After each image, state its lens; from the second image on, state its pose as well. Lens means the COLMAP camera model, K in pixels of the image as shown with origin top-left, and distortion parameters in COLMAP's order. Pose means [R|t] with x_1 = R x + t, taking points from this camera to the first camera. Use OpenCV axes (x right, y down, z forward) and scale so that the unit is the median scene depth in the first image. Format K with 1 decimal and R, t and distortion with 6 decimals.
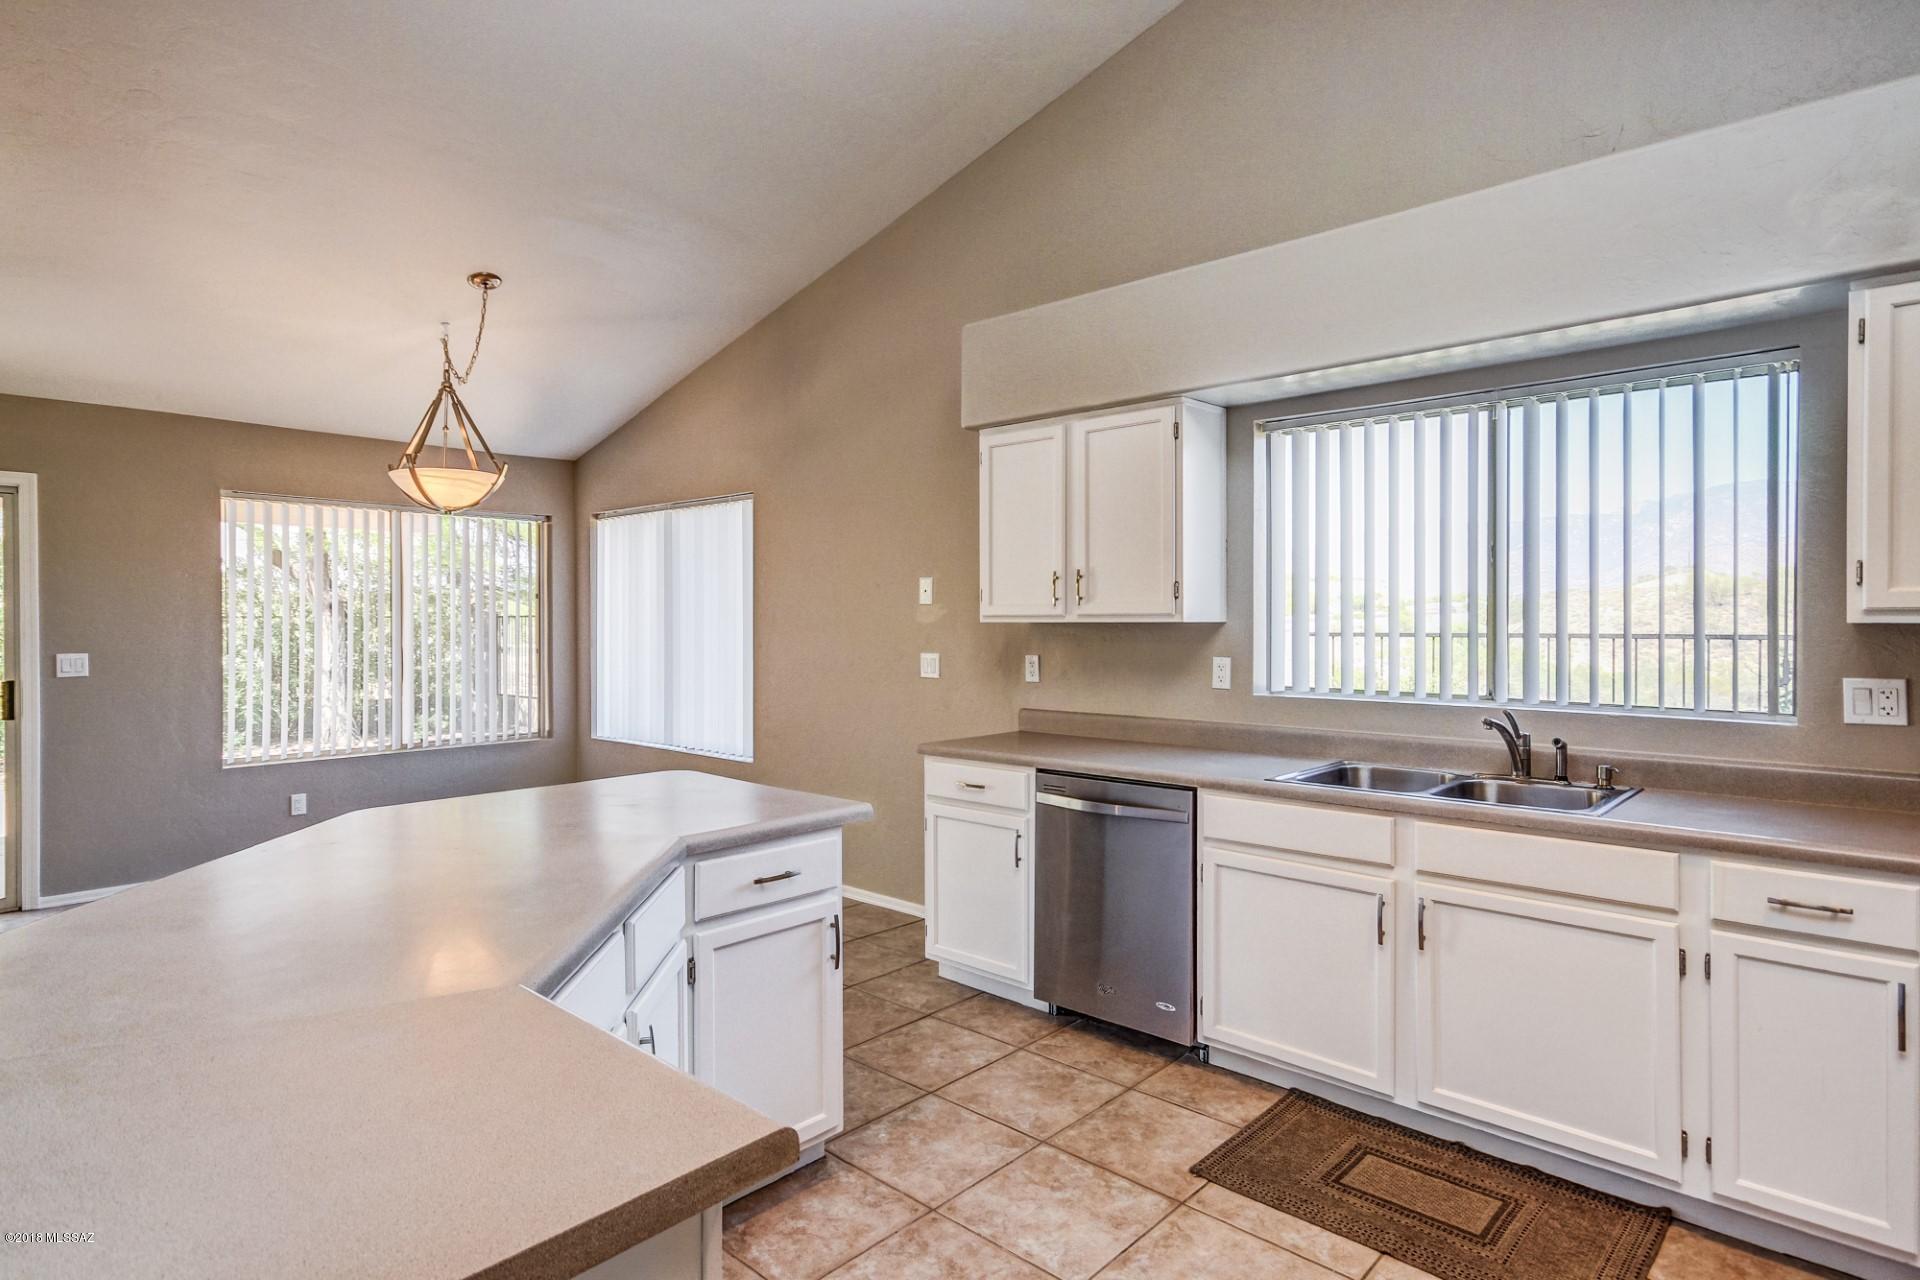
lens RADIAL K [[1040.7, 0, 984.8], [0, 1040.7, 630.4], [0, 0, 1]] dist [-0.004483, -0.000616]
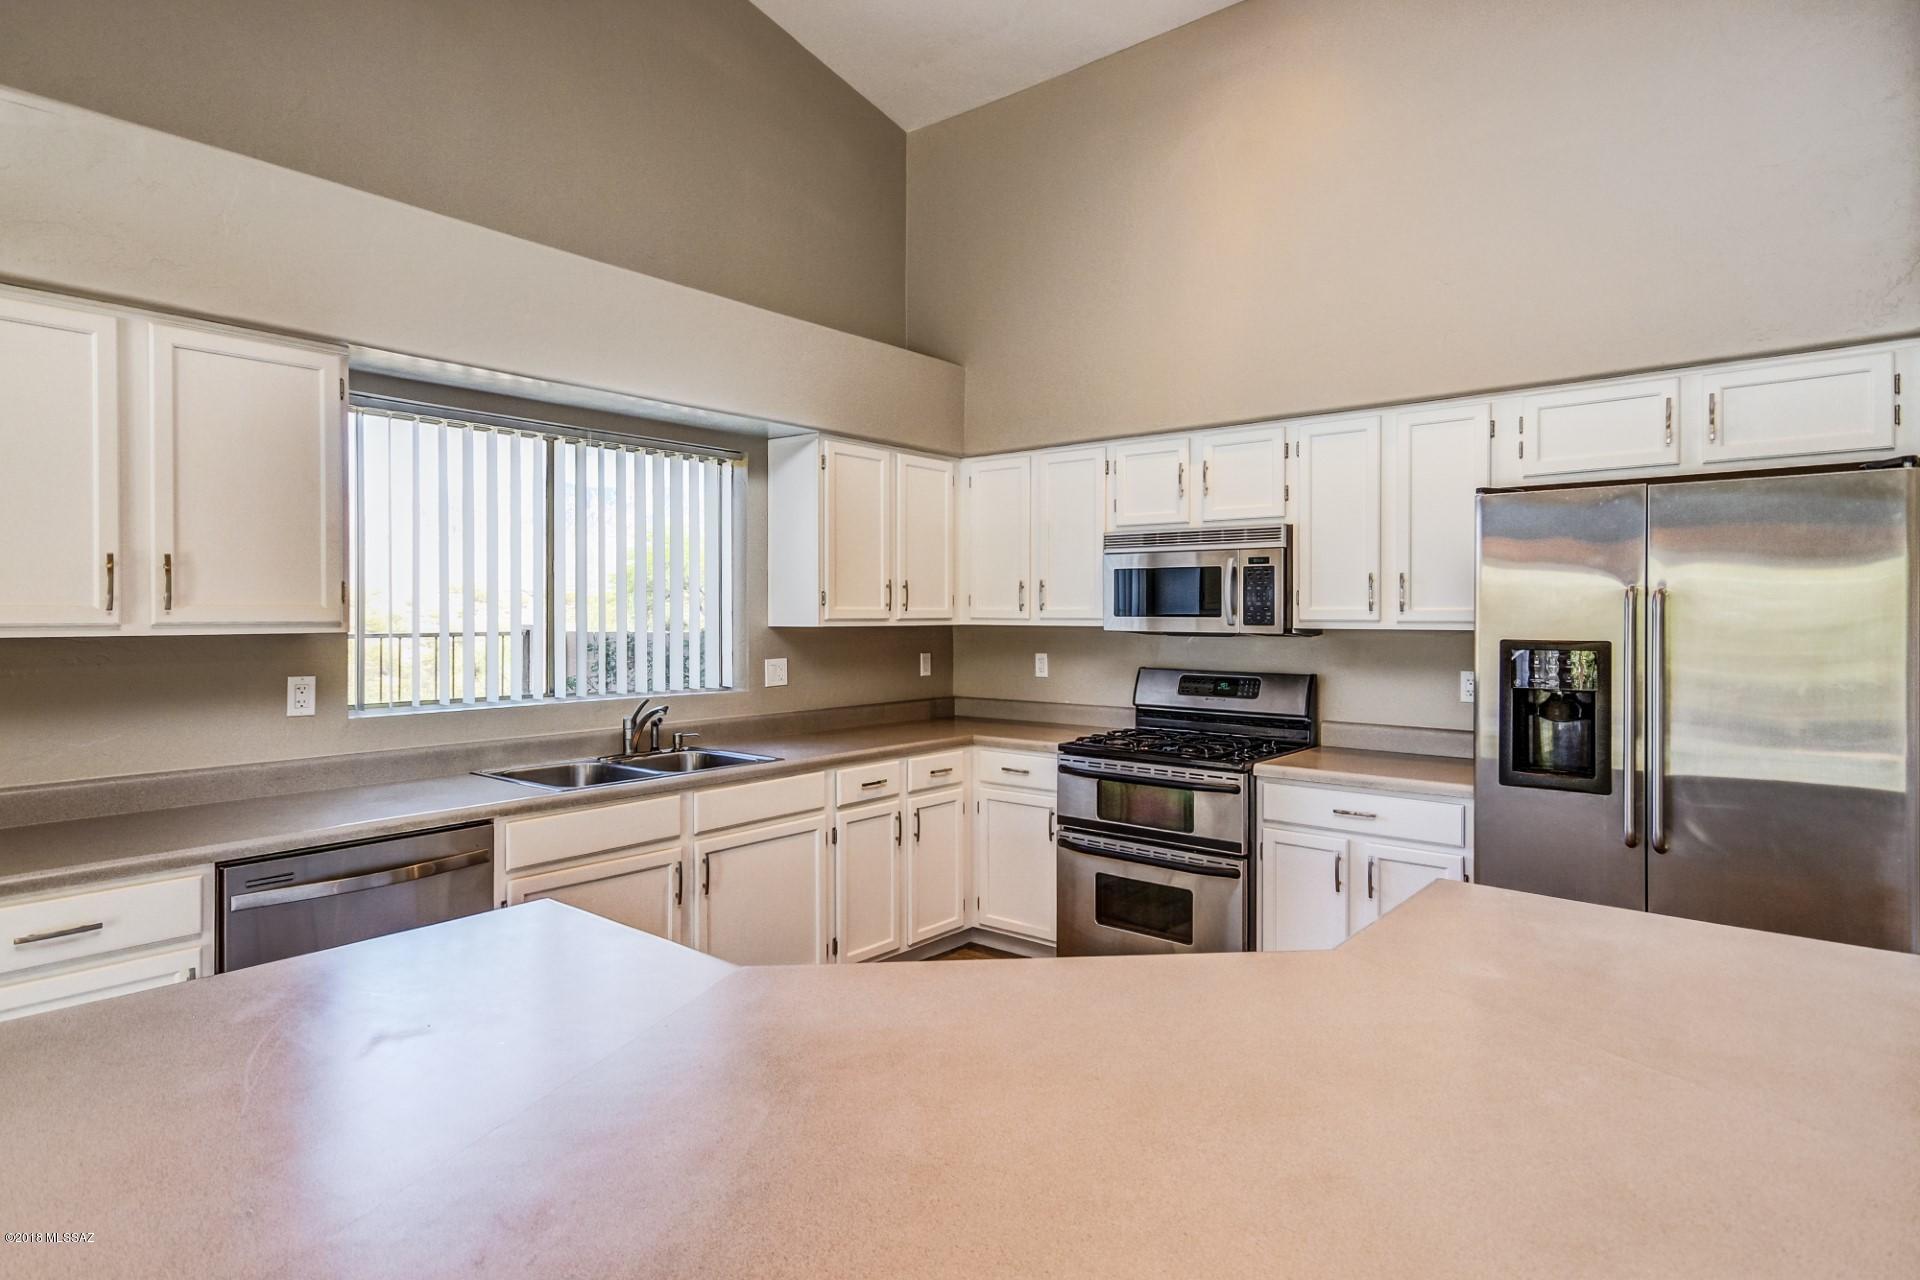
lens RADIAL K [[1040.7, 0, 964.6], [0, 1040.7, 623.8], [0, 0, 1]] dist [-0.004483, -0.000616]
pose [[-0.050932, -0.002615, 0.998699, -0.578462], [0.021724, 0.999757, 0.003726, -0.006634], [-0.998466, 0.021886, -0.050862, 0.533517]]
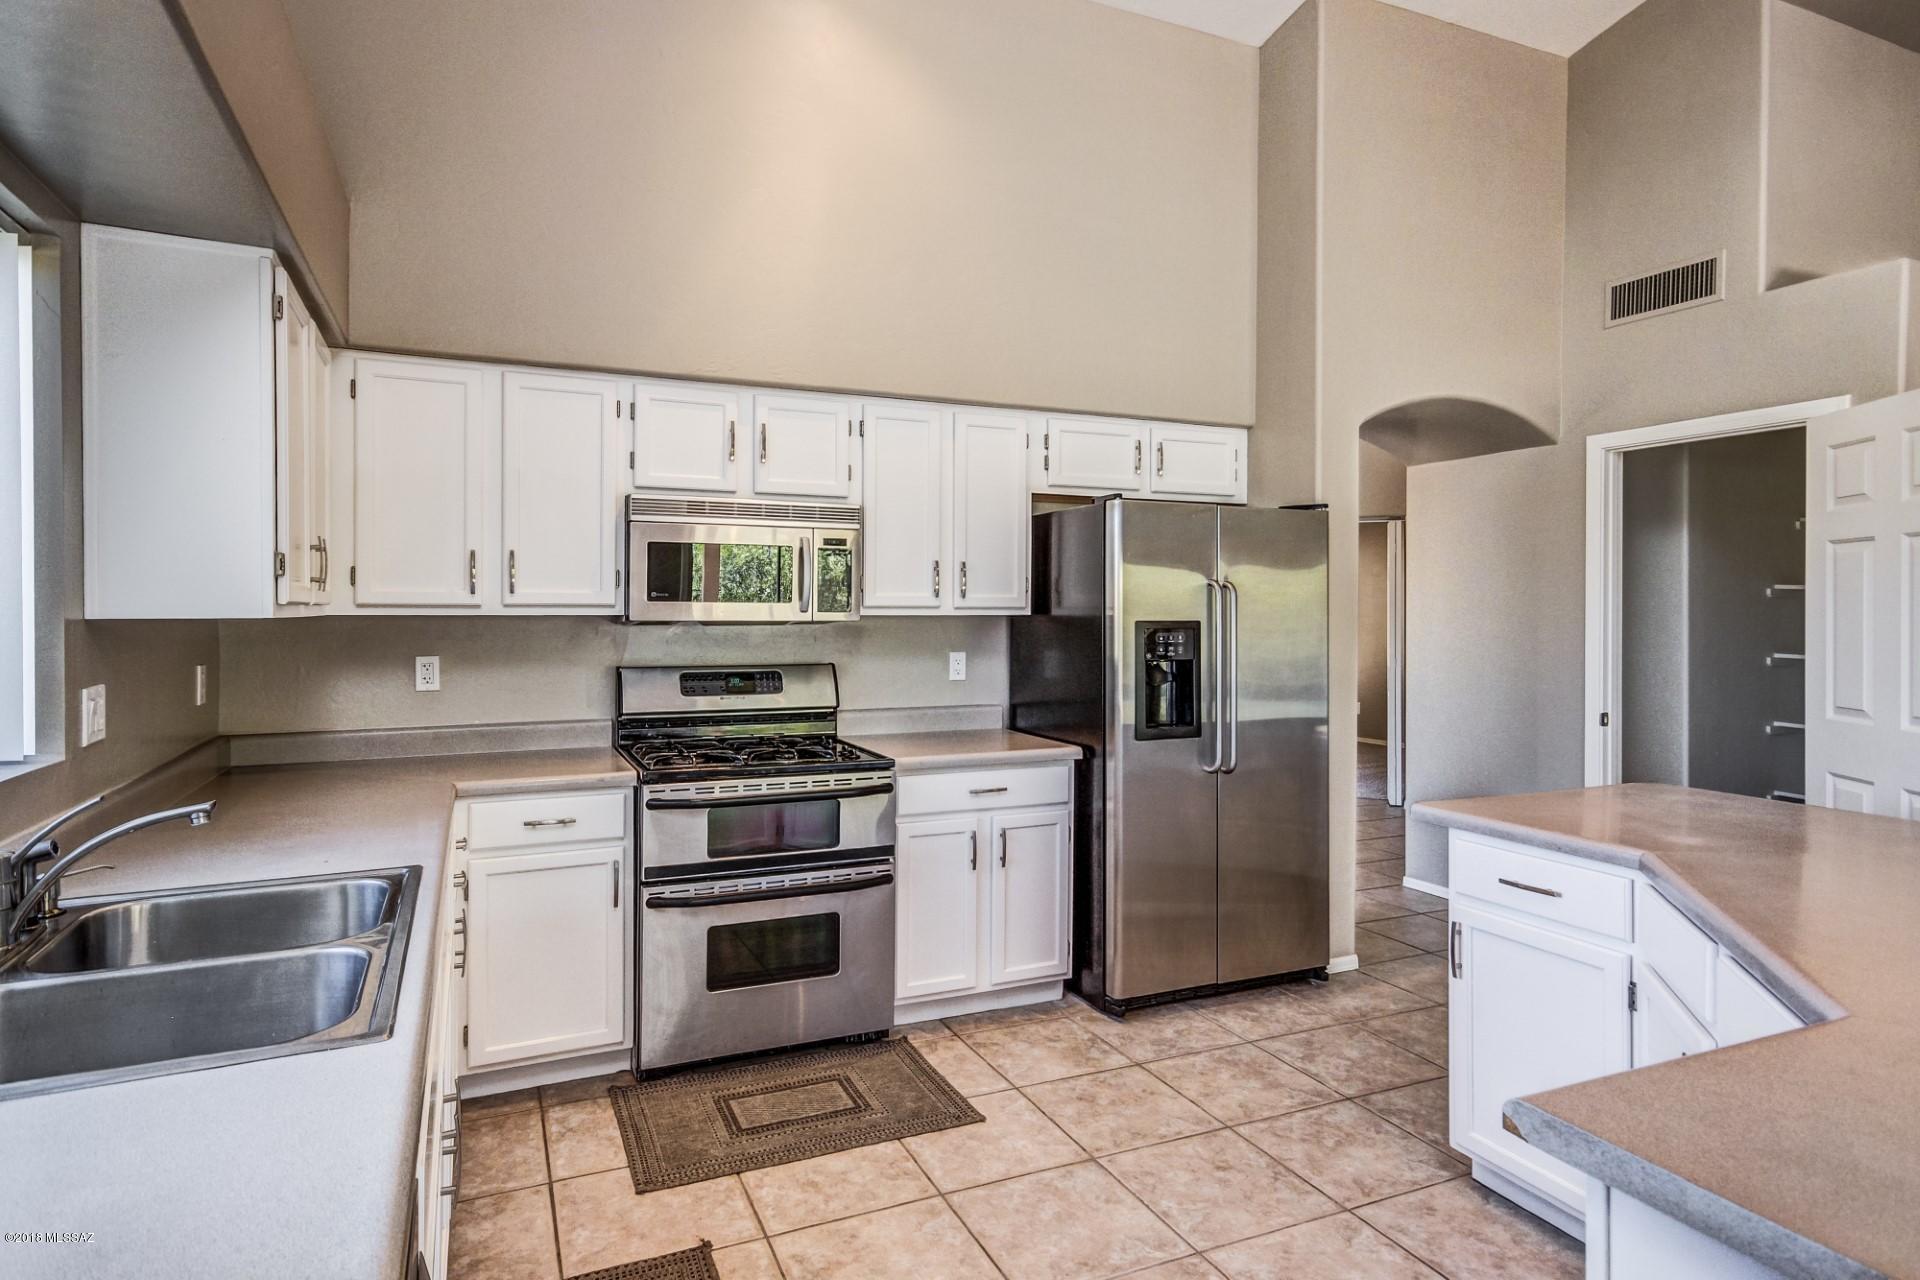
lens RADIAL K [[1040.7, 0, 971.4], [0, 1040.7, 607.5], [0, 0, 1]] dist [-0.004483, -0.000616]
pose [[-0.919637, 0.003126, 0.392757, -0.067728], [0.011418, 0.999758, 0.018778, -0.015437], [-0.392603, 0.021754, -0.919451, 1.010275]]
